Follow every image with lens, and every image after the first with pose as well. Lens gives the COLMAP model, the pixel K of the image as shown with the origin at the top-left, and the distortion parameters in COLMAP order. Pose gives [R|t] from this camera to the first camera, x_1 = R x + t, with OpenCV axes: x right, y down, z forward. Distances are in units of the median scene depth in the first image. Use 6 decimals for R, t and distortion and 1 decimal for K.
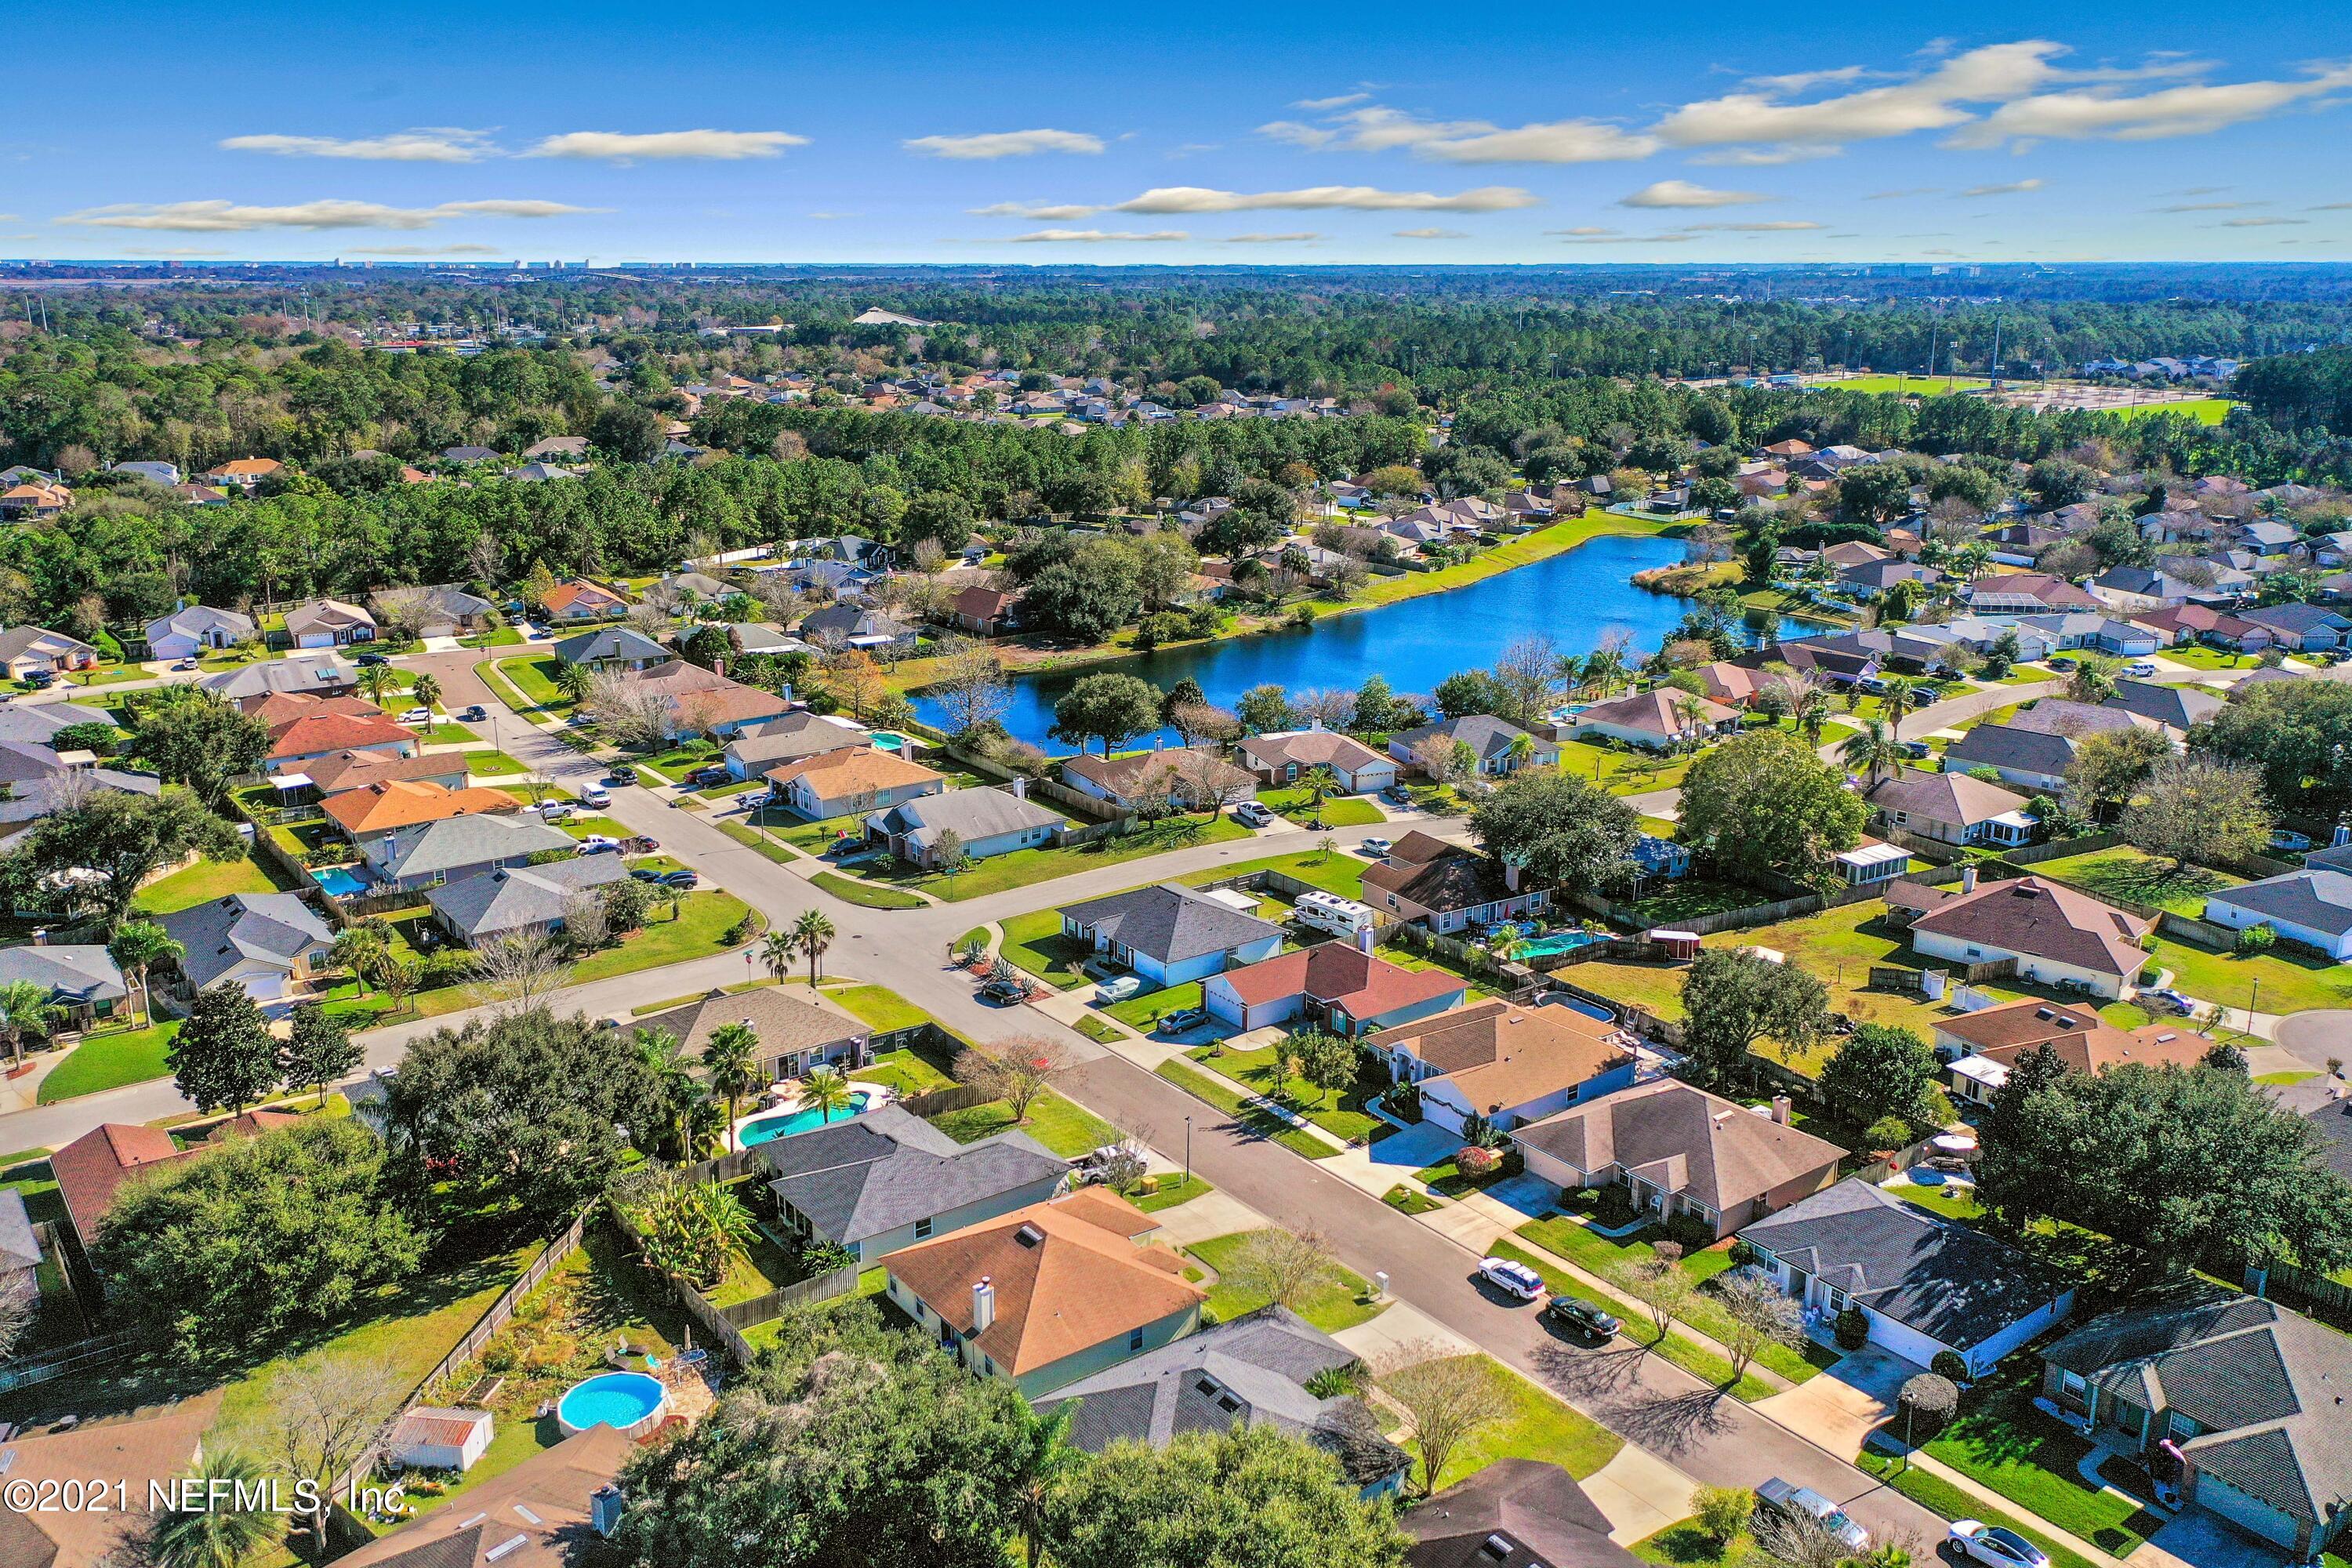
lens RADIAL K [[1908.2, 0, 1174.3], [0, 1908.2, 743.4], [0, 0, 1]] dist [0.011153, 0.004135]
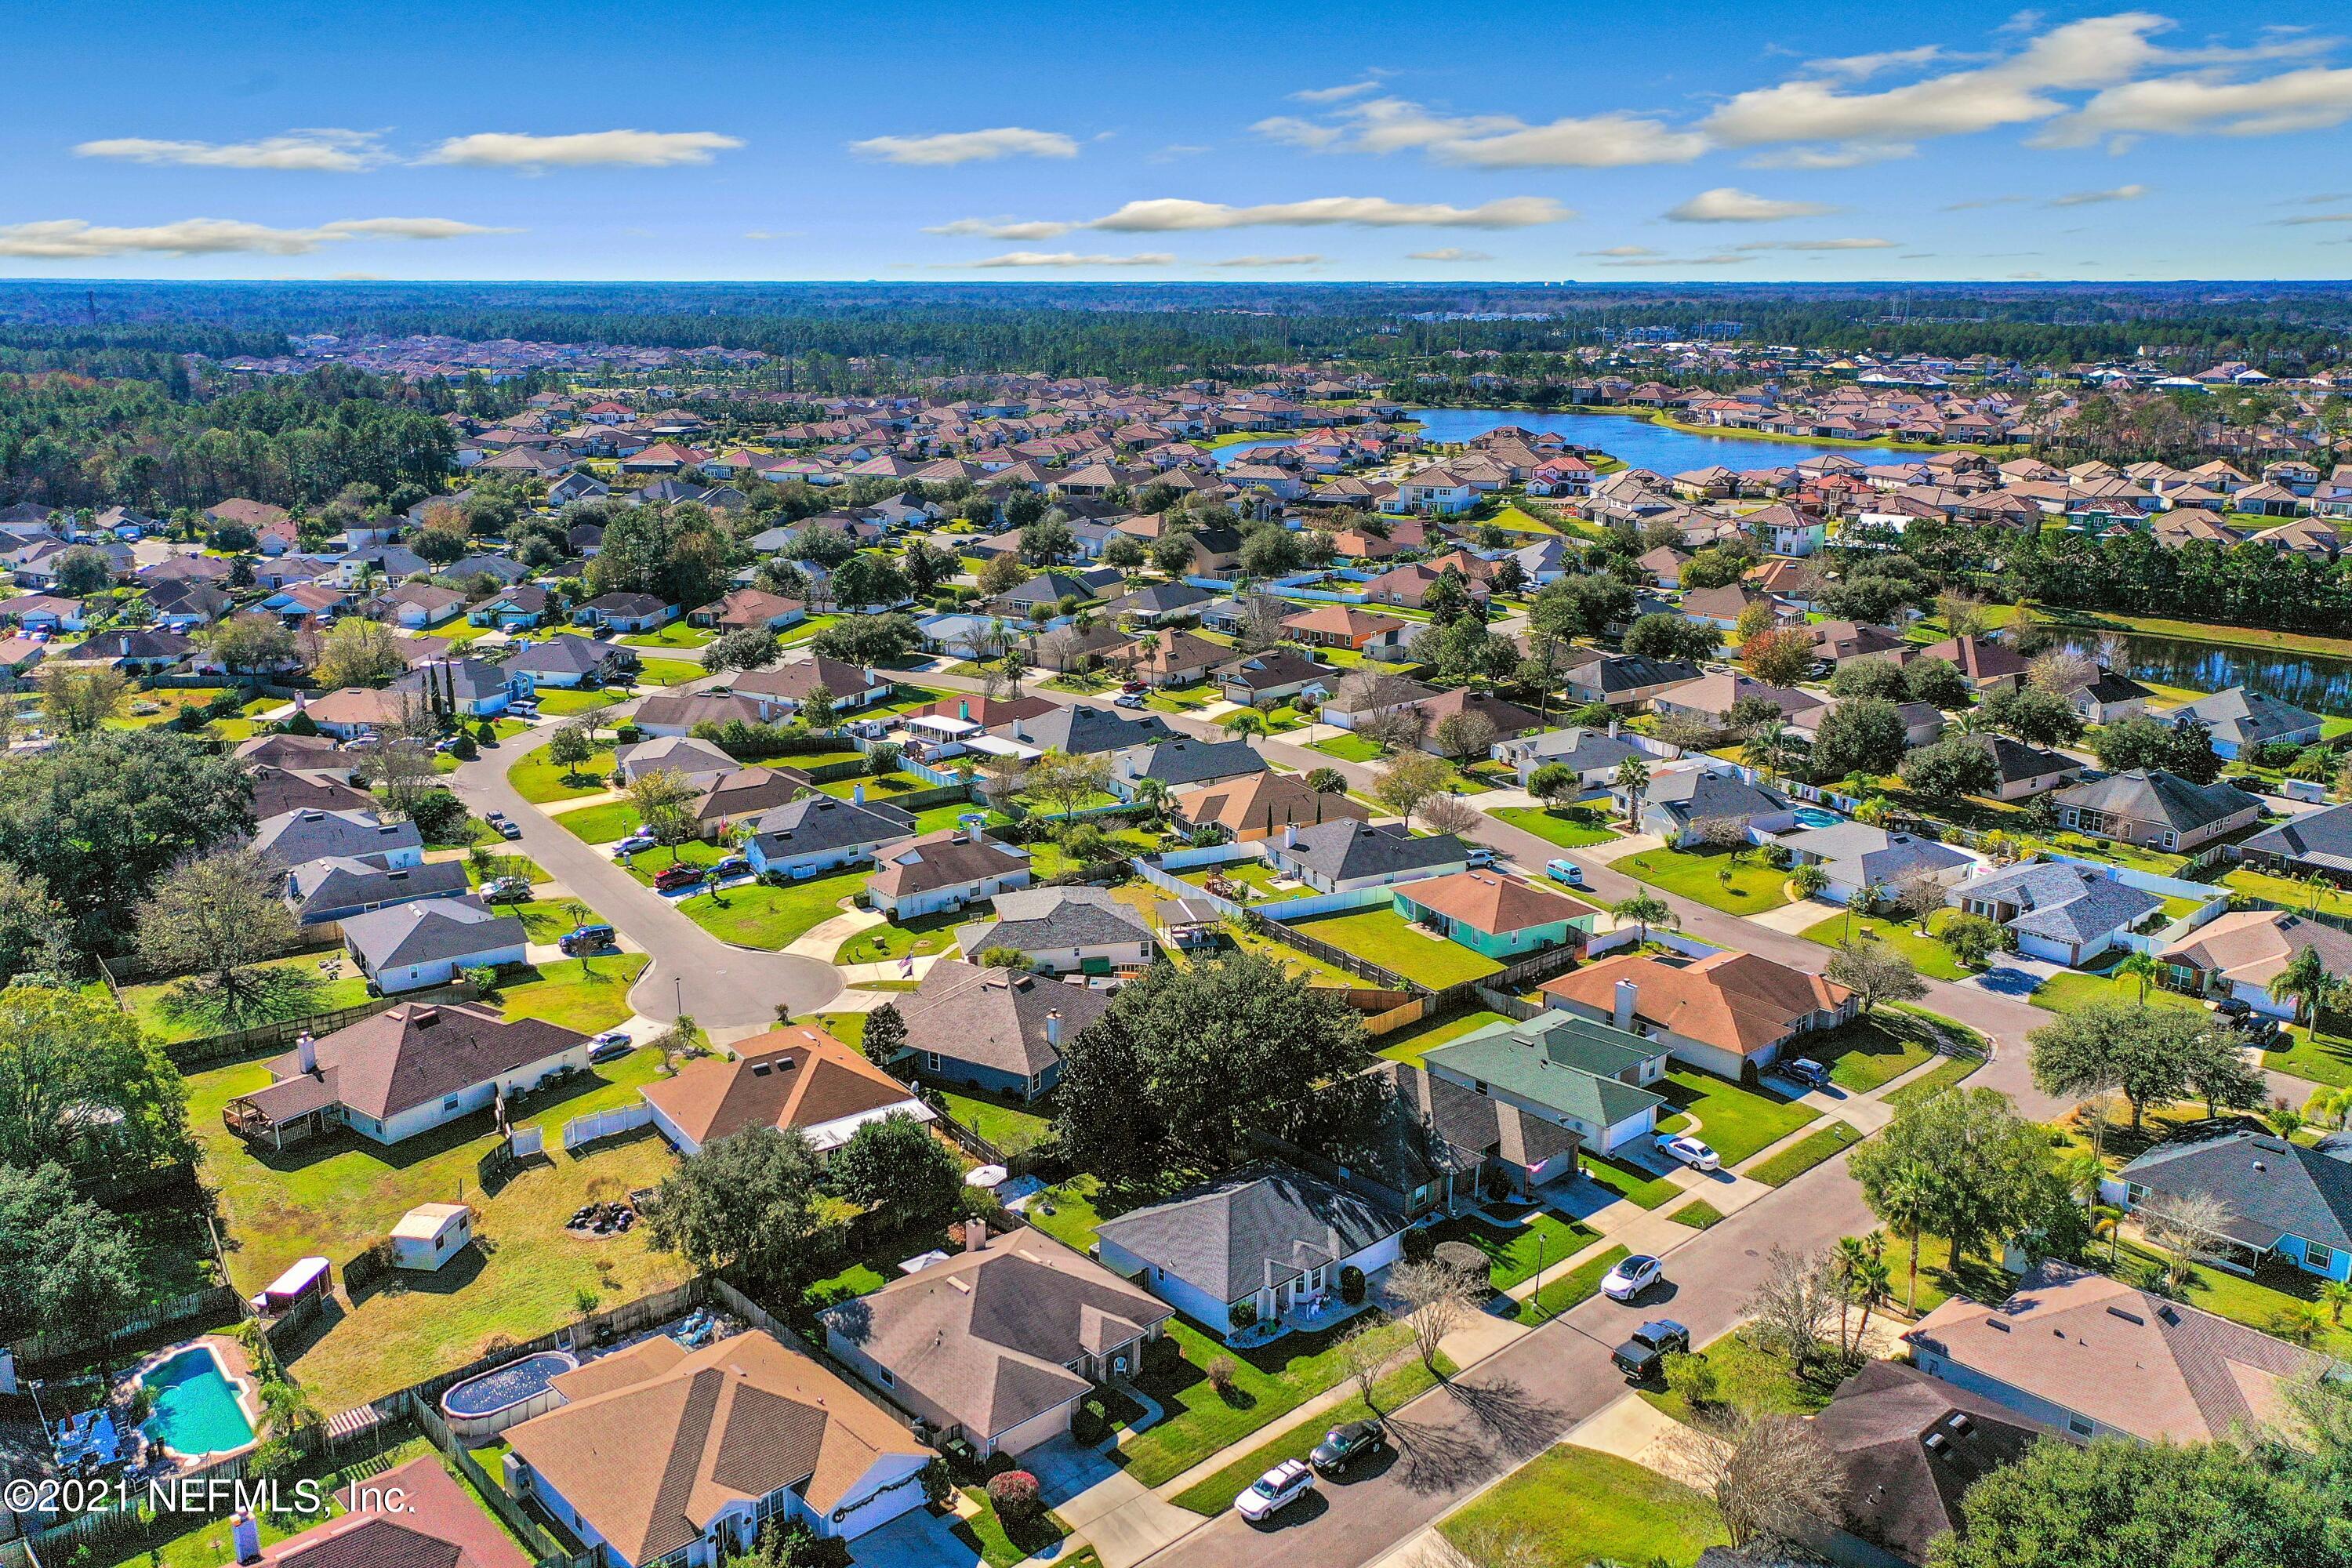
lens RADIAL K [[1908.2, 0, 1174.3], [0, 1908.2, 743.4], [0, 0, 1]] dist [0.011153, 0.004135]
pose [[-0.103667, -0.234920, 0.966471, -0.490699], [0.244633, 0.935833, 0.253714, -0.221524], [-0.964058, 0.262732, -0.039546, 0.889504]]
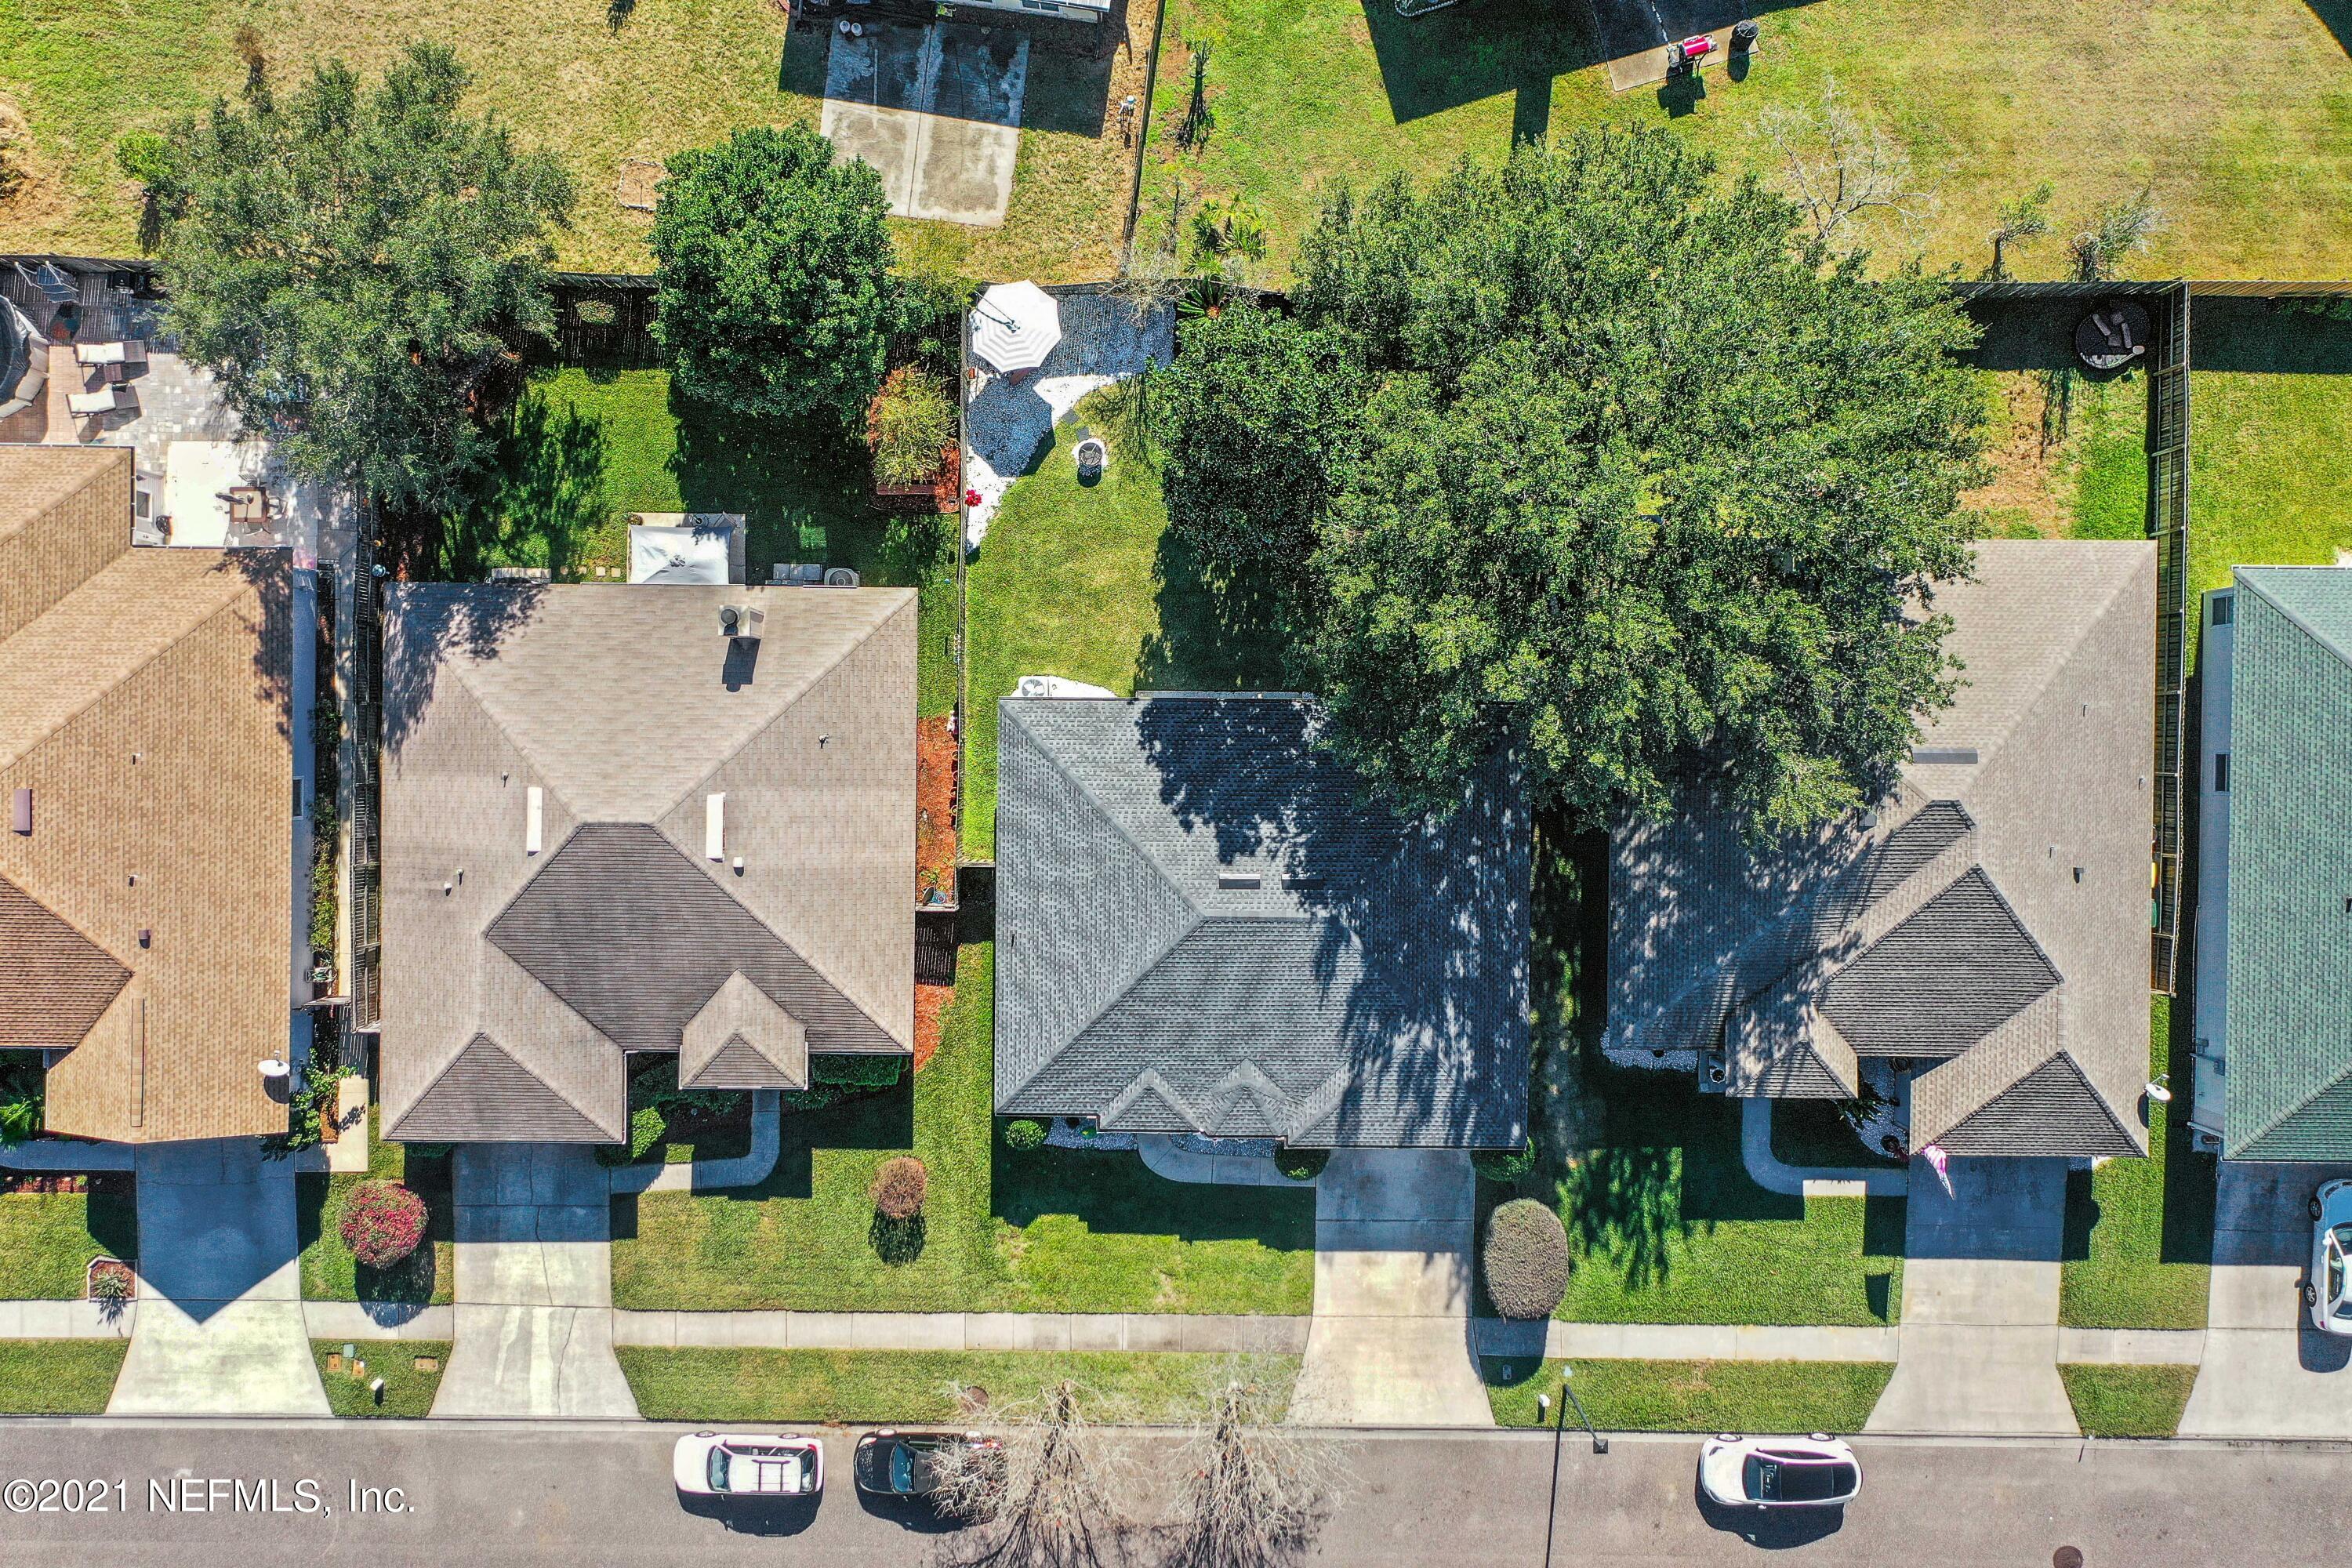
lens RADIAL K [[1854.4, 0, 1172.7], [0, 1854.4, 780.5], [0, 0, 1]] dist [0.014358, 0.011896]
pose [[0.606556, -0.794986, -0.009338, 0.352083], [0.197257, 0.139103, 0.970433, -0.178792], [-0.770182, -0.590463, 0.241190, 0.811217]]
